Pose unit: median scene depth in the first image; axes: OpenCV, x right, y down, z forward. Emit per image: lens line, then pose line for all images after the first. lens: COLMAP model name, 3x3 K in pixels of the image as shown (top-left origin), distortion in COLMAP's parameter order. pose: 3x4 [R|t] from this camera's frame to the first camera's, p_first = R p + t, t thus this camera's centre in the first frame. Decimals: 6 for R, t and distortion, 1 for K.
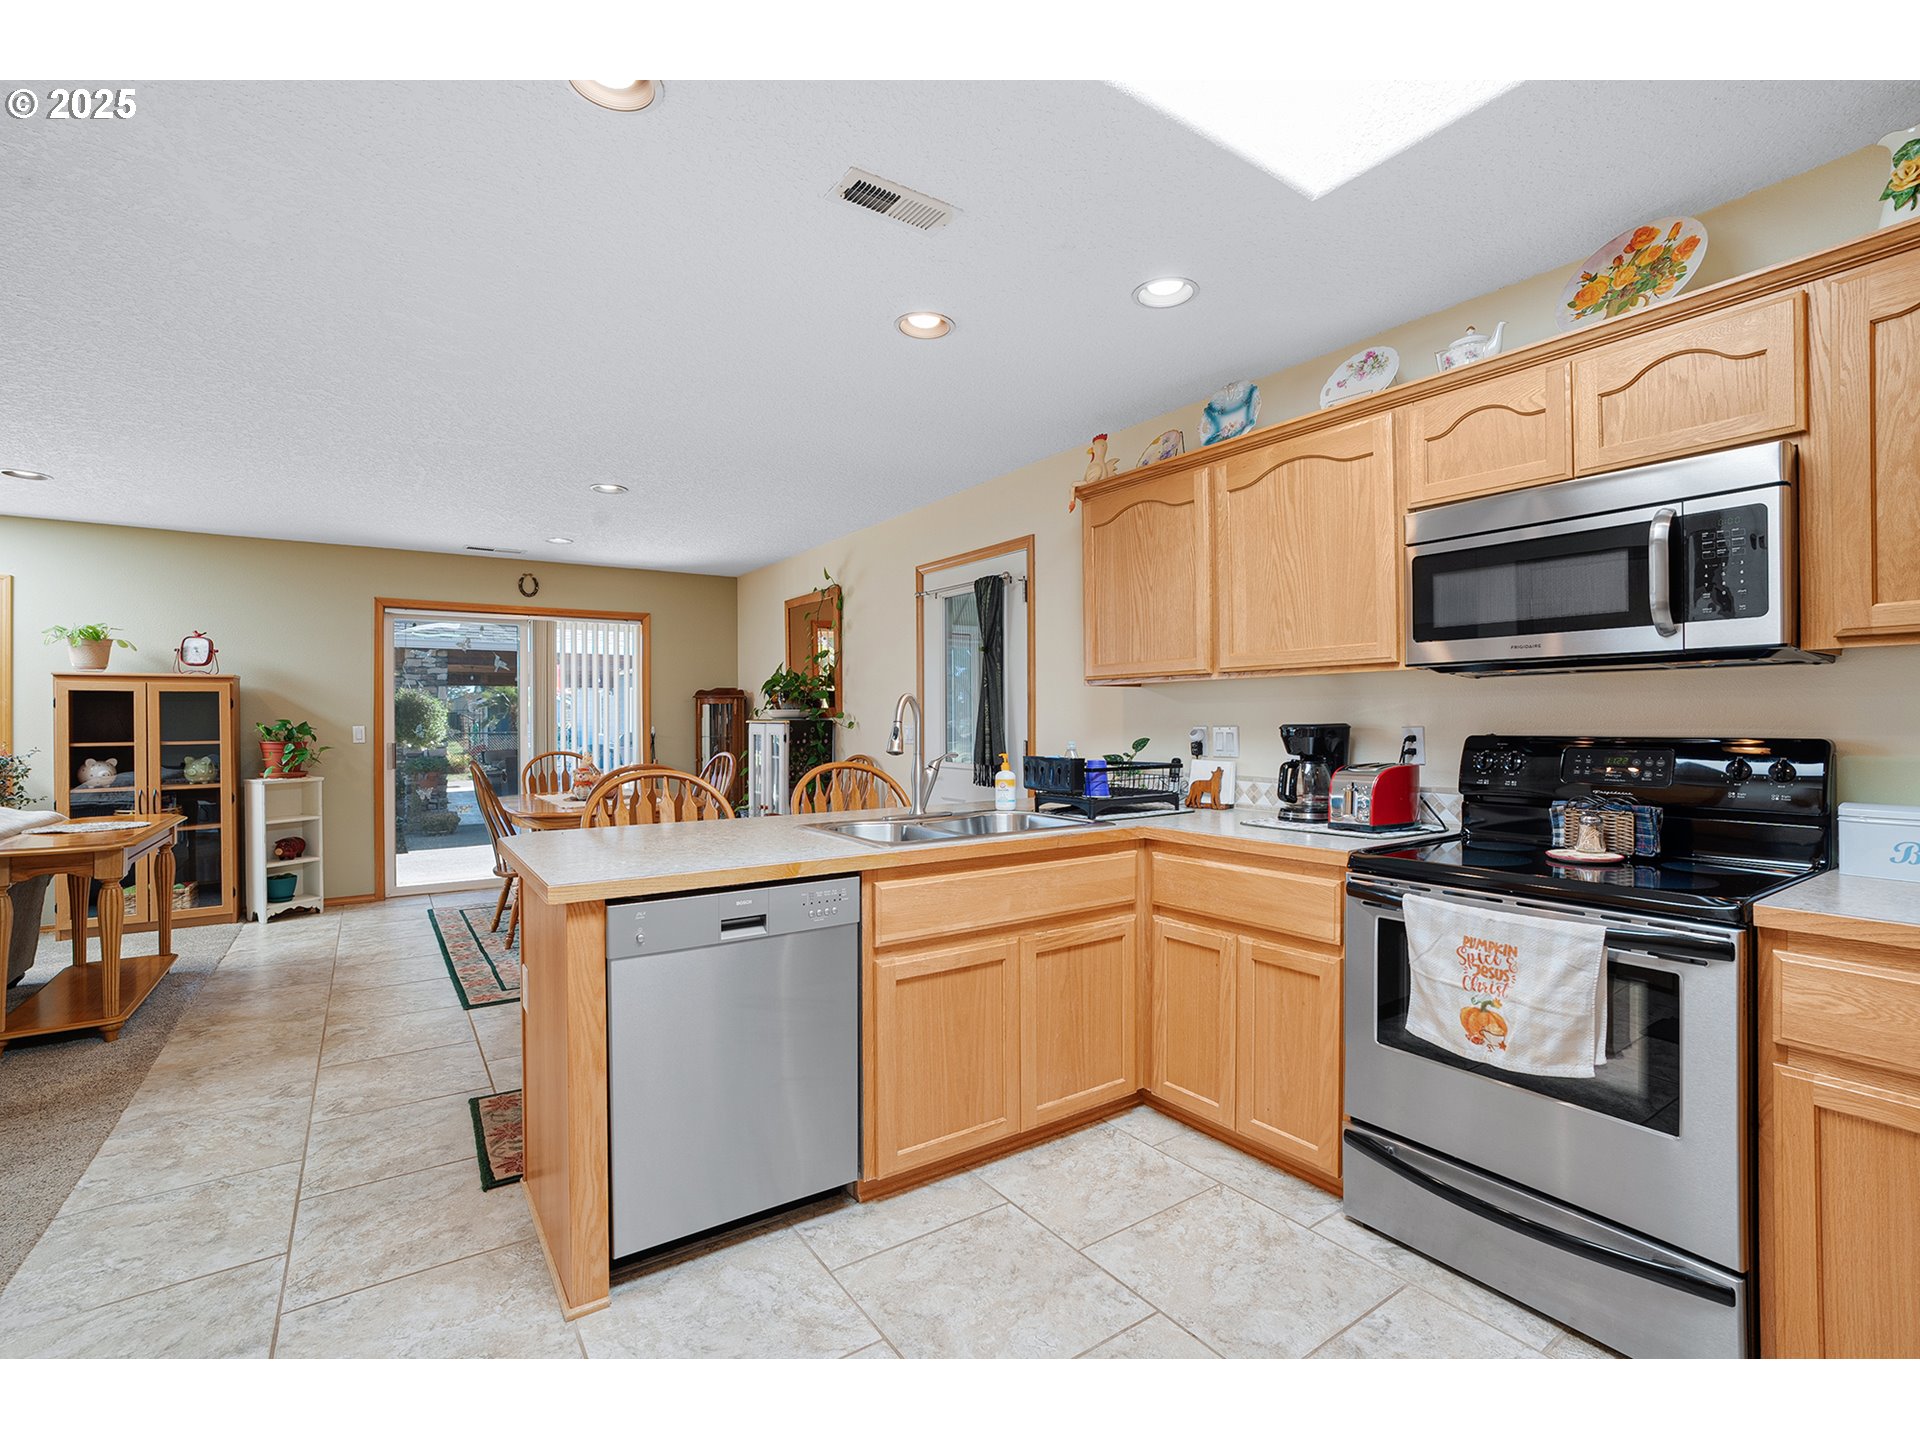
lens RADIAL K [[875.8, 0, 956.8], [0, 875.8, 717.2], [0, 0, 1]] dist [-0.054024, 0.023868]
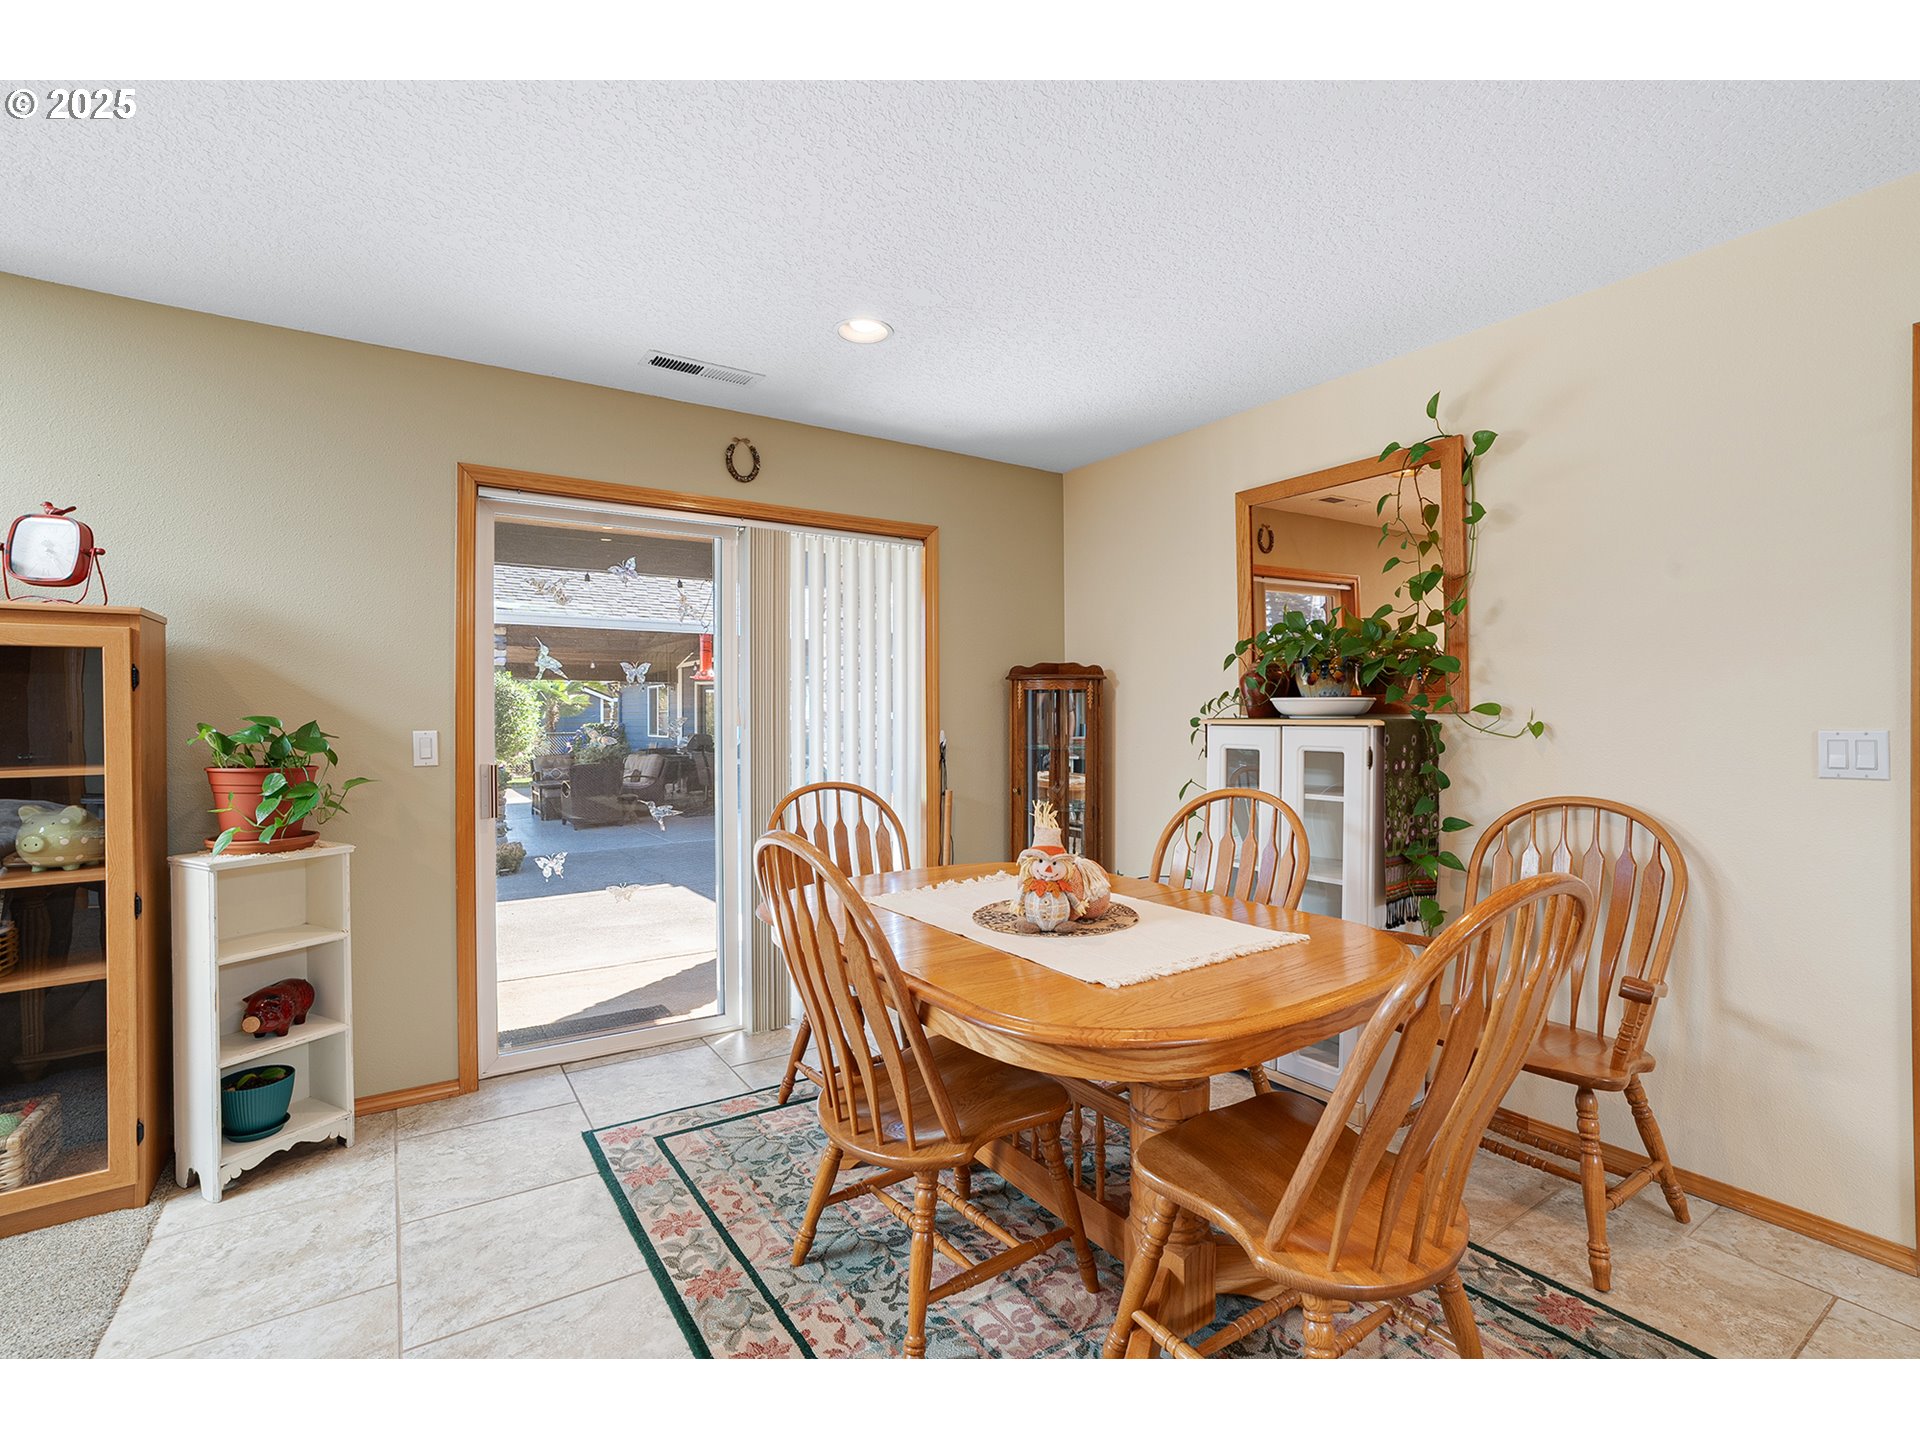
lens RADIAL K [[875.8, 0, 956.8], [0, 875.8, 717.2], [0, 0, 1]] dist [-0.054024, 0.023868]
pose [[0.999813, 0.003802, -0.018943, -0.434134], [-0.003752, 0.999989, 0.002708, 0.000860], [0.018953, -0.002636, 0.999817, 0.582415]]
